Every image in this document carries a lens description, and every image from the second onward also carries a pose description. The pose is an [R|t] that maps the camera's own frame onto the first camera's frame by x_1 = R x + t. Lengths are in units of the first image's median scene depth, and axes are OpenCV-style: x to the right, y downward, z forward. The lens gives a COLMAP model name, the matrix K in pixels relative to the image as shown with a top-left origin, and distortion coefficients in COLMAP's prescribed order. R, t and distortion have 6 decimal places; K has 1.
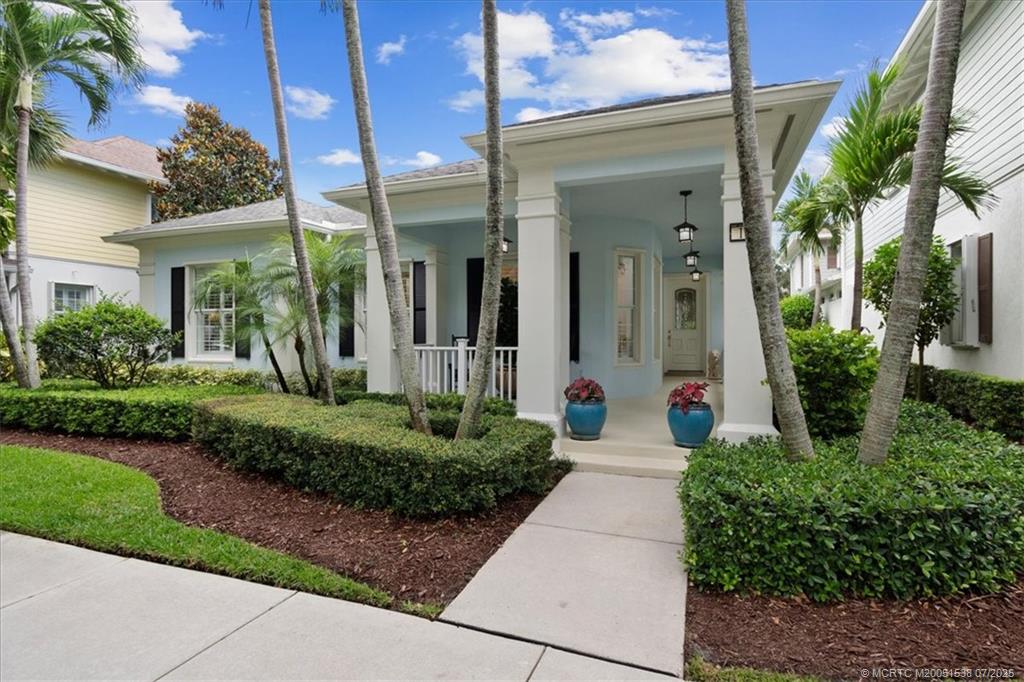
lens RADIAL K [[488.3, 0, 515.9], [0, 488.3, 339.3], [0, 0, 1]] dist [0.003113, -0.000074]
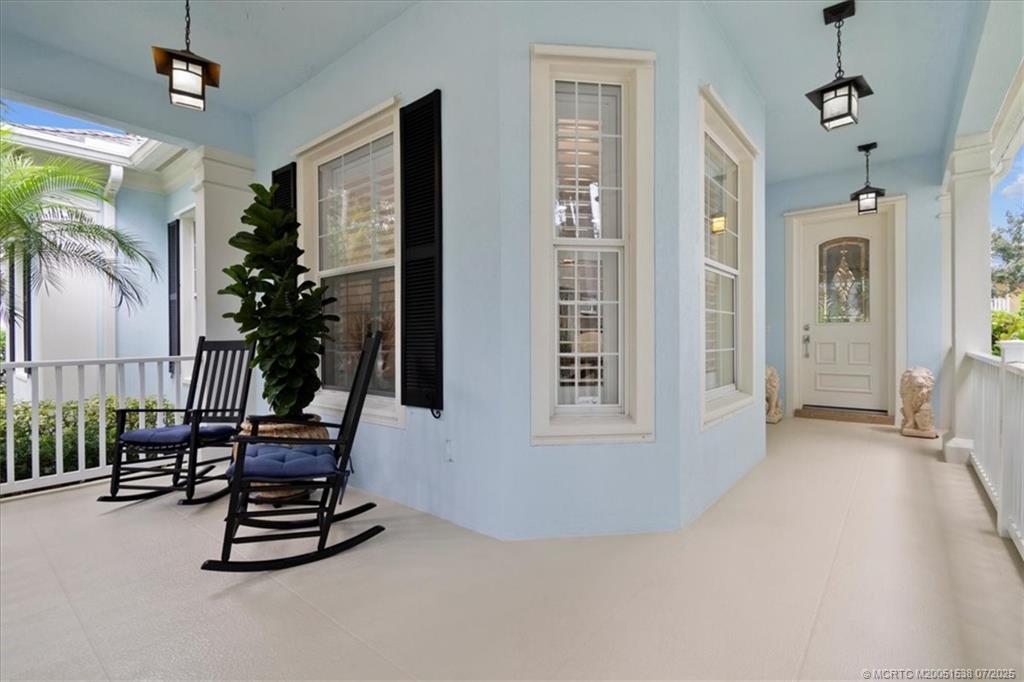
lens RADIAL K [[462.8, 0, 512.0], [0, 462.8, 341.0], [0, 0, 1]] dist [0.000217, -0.000053]
pose [[0.947046, 0.000989, -0.321095, 0.461302], [0.000156, 0.999994, 0.003539, -0.009903], [0.321097, -0.003402, 0.947040, 1.161701]]
